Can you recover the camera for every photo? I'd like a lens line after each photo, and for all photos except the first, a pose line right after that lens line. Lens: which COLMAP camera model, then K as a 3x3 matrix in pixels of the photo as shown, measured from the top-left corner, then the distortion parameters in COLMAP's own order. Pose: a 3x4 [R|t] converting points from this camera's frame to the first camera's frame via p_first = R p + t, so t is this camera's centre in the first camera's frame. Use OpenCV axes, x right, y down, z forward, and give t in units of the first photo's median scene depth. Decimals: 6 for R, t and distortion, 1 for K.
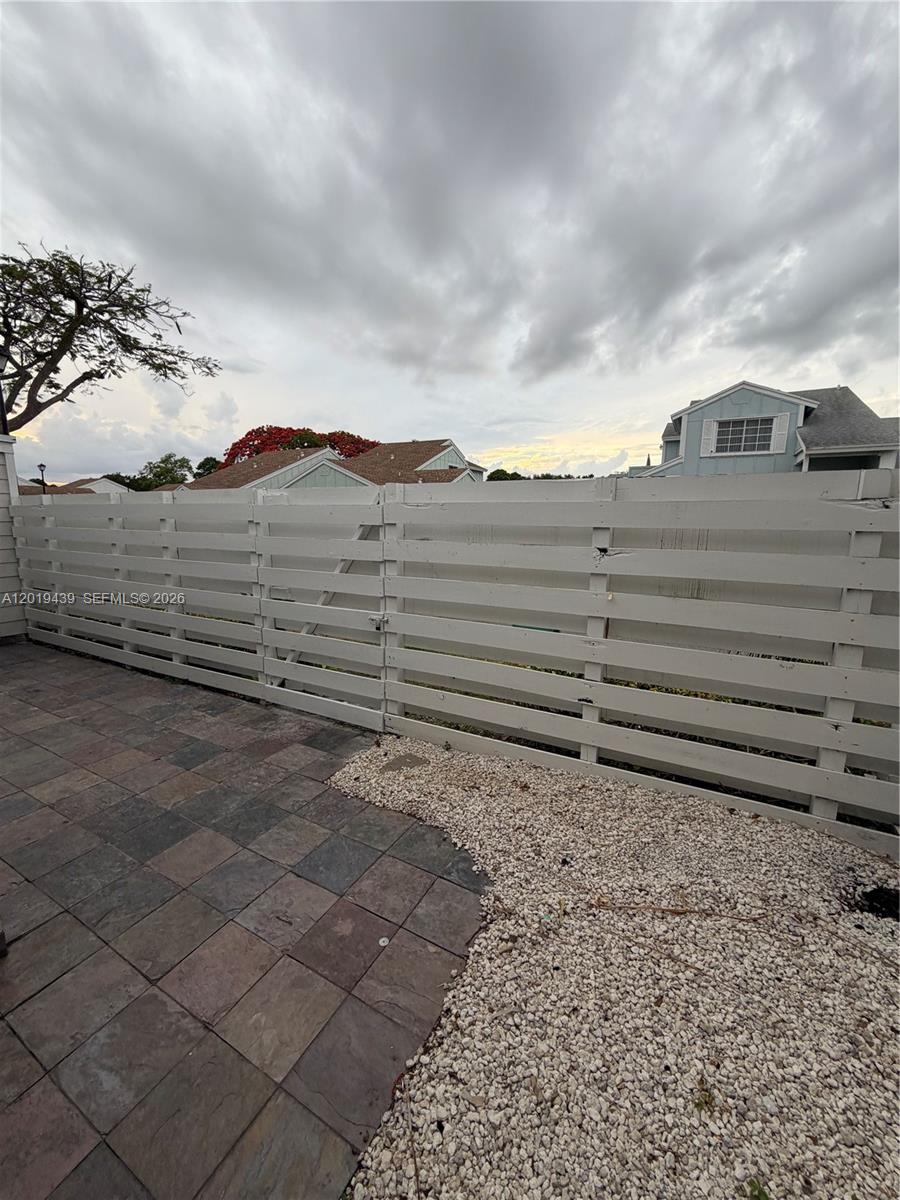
lens RADIAL K [[476.3, 0, 447.5], [0, 476.3, 599.6], [0, 0, 1]] dist [-0.001019, 0.000430]
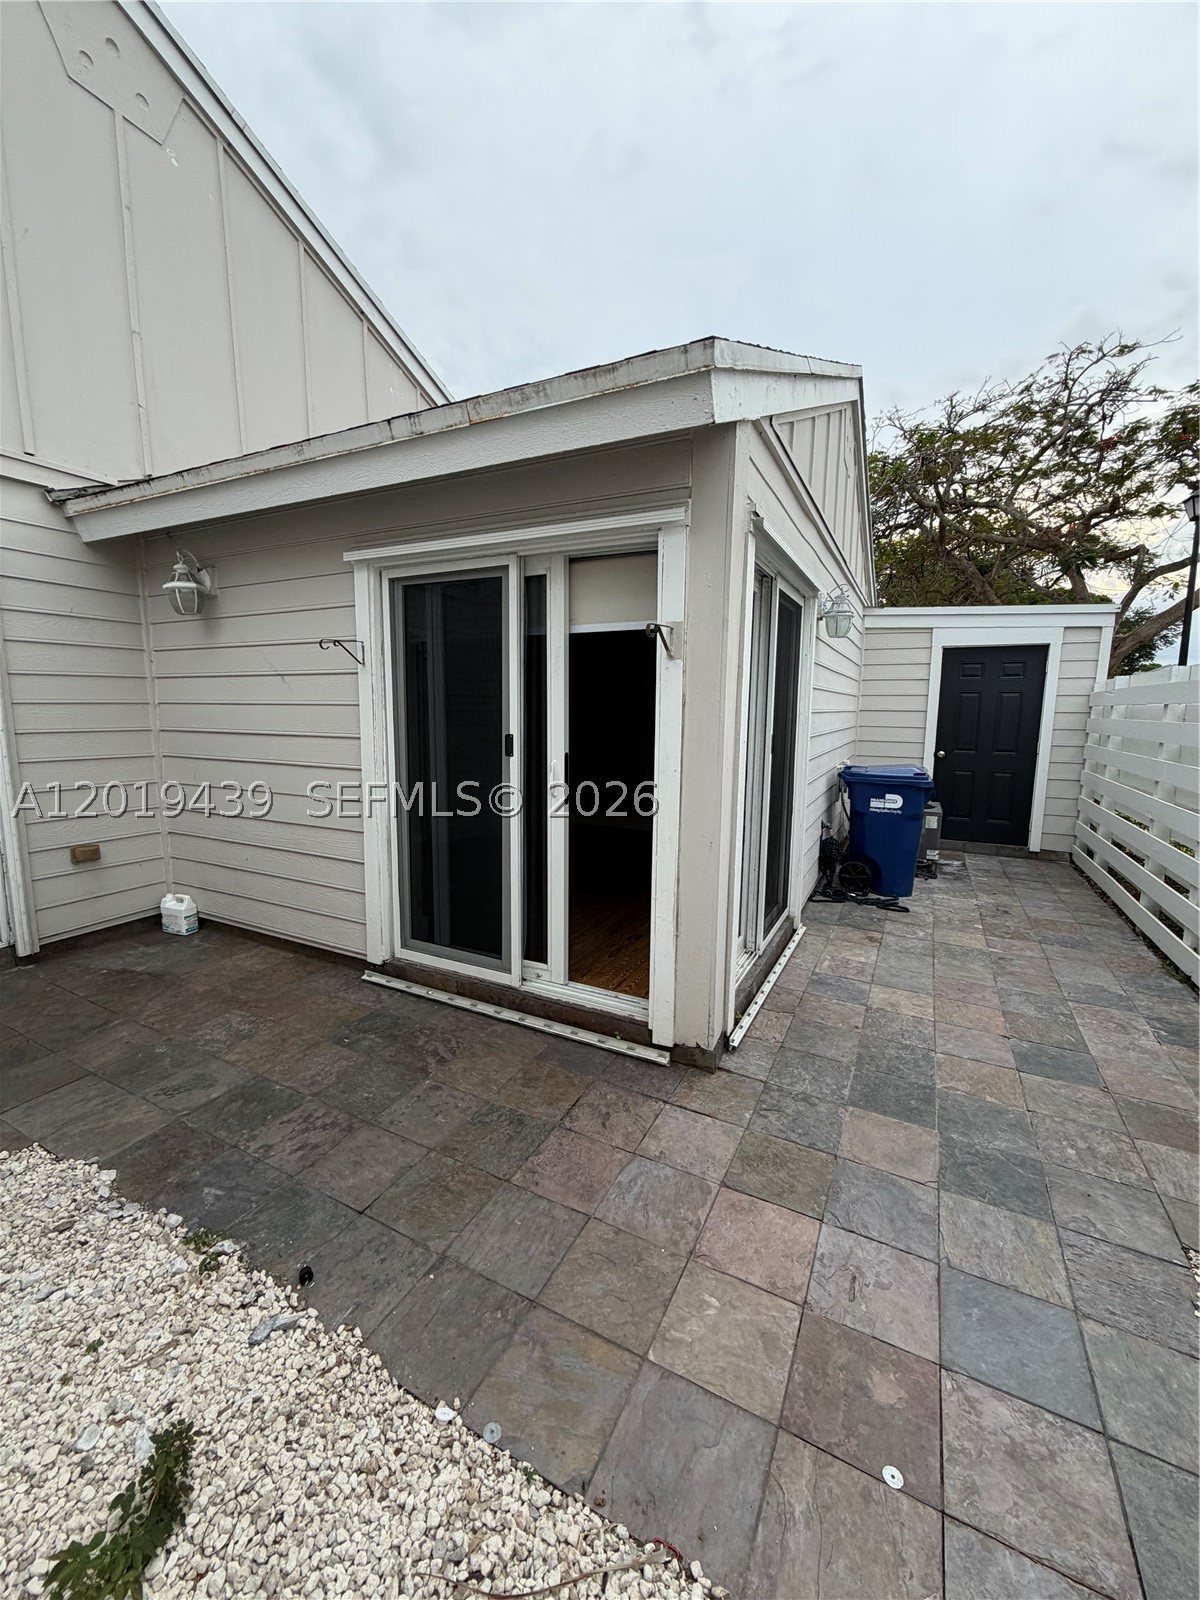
lens RADIAL K [[635.1, 0, 597.9], [0, 635.1, 798.5], [0, 0, 1]] dist [-0.001019, 0.000430]
pose [[0.024701, 0.137236, -0.990230, 0.252486], [-0.186069, 0.973855, 0.130326, -0.016667], [0.982226, 0.181032, 0.049590, 0.297574]]
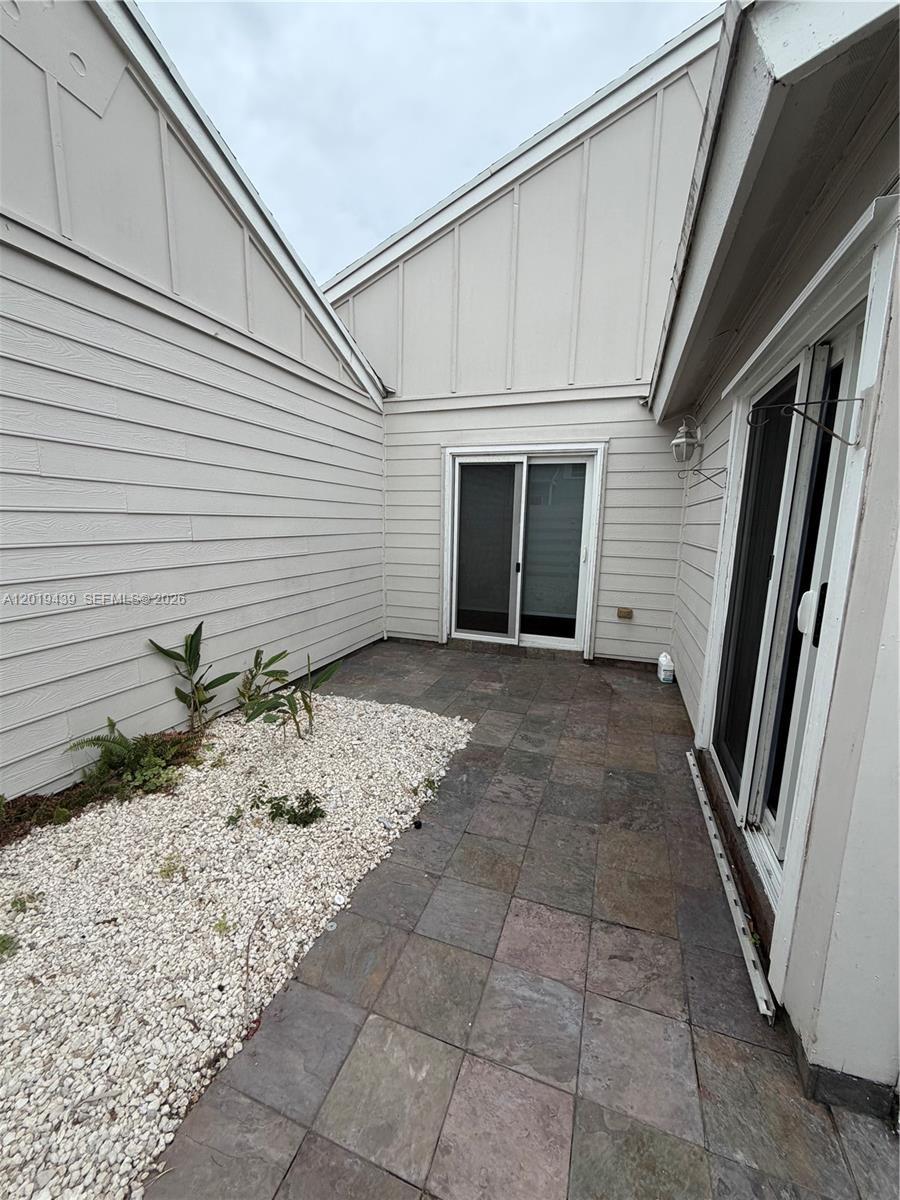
lens RADIAL K [[476.3, 0, 448.4], [0, 476.3, 598.5], [0, 0, 1]] dist [-0.001019, 0.000430]
pose [[-0.988032, -0.001911, -0.154236, -0.157645], [-0.053617, 0.941824, 0.331802, -0.094817], [0.144629, 0.336100, -0.930655, 0.736916]]
